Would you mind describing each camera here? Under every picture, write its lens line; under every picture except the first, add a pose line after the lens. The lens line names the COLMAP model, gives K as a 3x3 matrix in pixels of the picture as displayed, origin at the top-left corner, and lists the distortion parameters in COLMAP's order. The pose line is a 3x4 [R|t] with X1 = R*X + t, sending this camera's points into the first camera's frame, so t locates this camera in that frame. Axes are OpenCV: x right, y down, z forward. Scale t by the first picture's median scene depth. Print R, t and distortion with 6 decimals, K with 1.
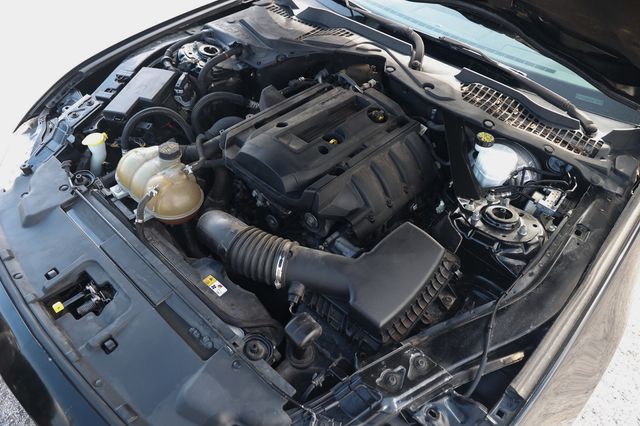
lens RADIAL K [[448.0, 0, 320.0], [0, 448.0, 213.0], [0, 0, 1]] dist [-0.094844, 0.071897]
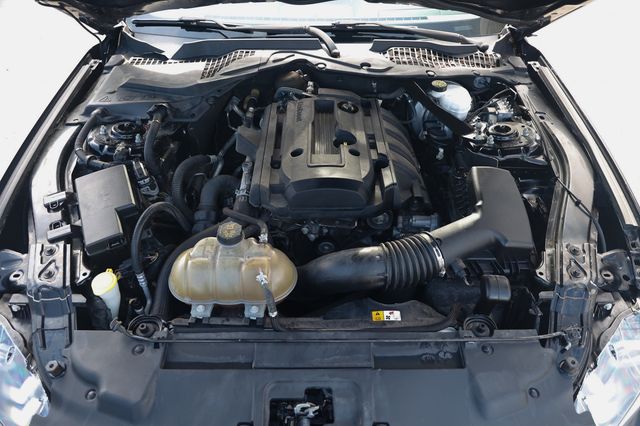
lens RADIAL K [[448.0, 0, 320.0], [0, 448.0, 213.0], [0, 0, 1]] dist [-0.094844, 0.071897]
pose [[0.733323, -0.507974, 0.451885, -0.518142], [0.509783, 0.850593, 0.128890, -0.176668], [-0.449843, 0.135845, 0.882716, 0.136701]]
